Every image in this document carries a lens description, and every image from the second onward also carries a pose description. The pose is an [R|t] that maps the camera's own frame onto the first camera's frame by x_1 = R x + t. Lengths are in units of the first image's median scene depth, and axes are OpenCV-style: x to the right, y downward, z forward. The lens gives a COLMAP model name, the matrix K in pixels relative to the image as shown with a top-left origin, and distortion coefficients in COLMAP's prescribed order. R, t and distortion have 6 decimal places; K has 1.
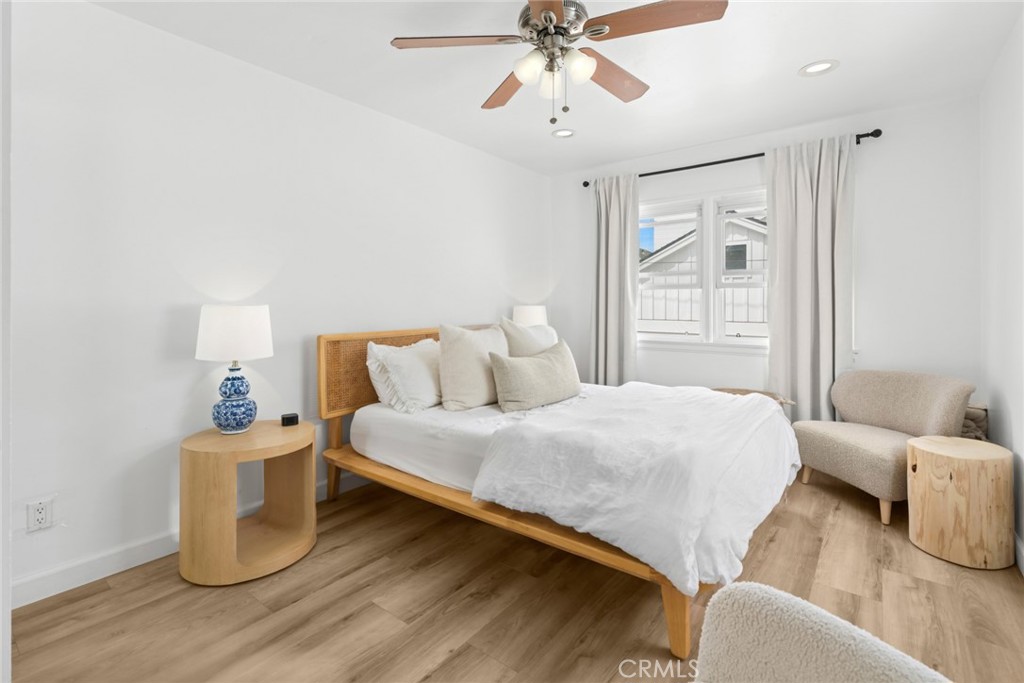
lens RADIAL K [[449.6, 0, 512.5], [0, 449.6, 307.3], [0, 0, 1]] dist [0.000384, -0.000264]
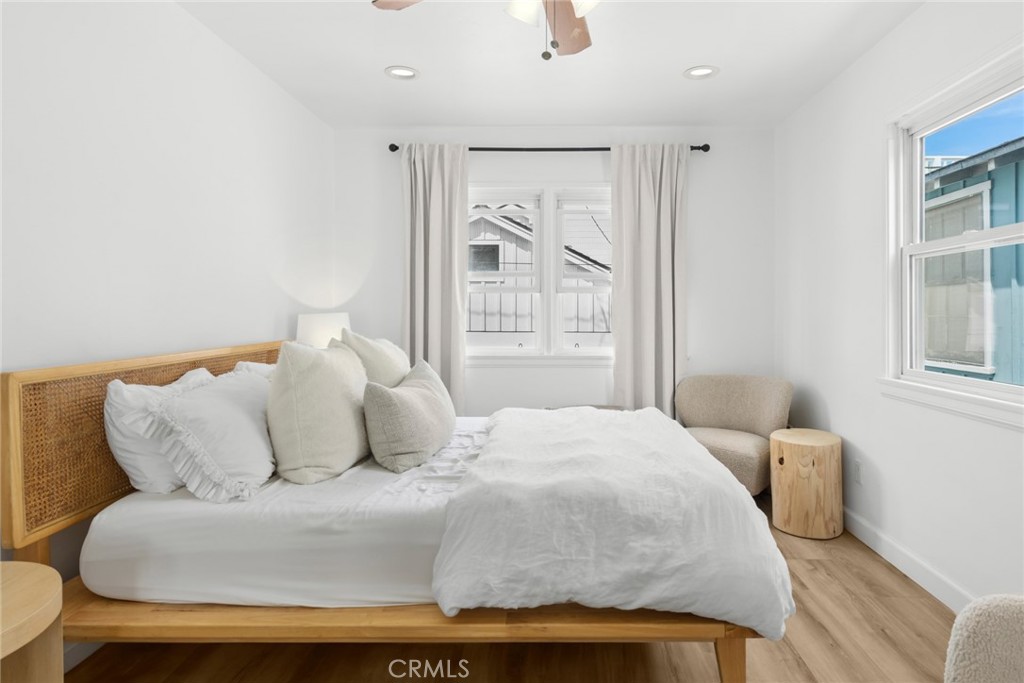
lens RADIAL K [[565.4, 0, 512.3], [0, 565.4, 315.8], [0, 0, 1]] dist [-0.000713, 0.000627]
pose [[0.812769, -0.001526, 0.582584, -0.361587], [0.001493, 0.999999, 0.000538, 0.002184], [-0.582584, 0.000432, 0.812771, 0.217139]]
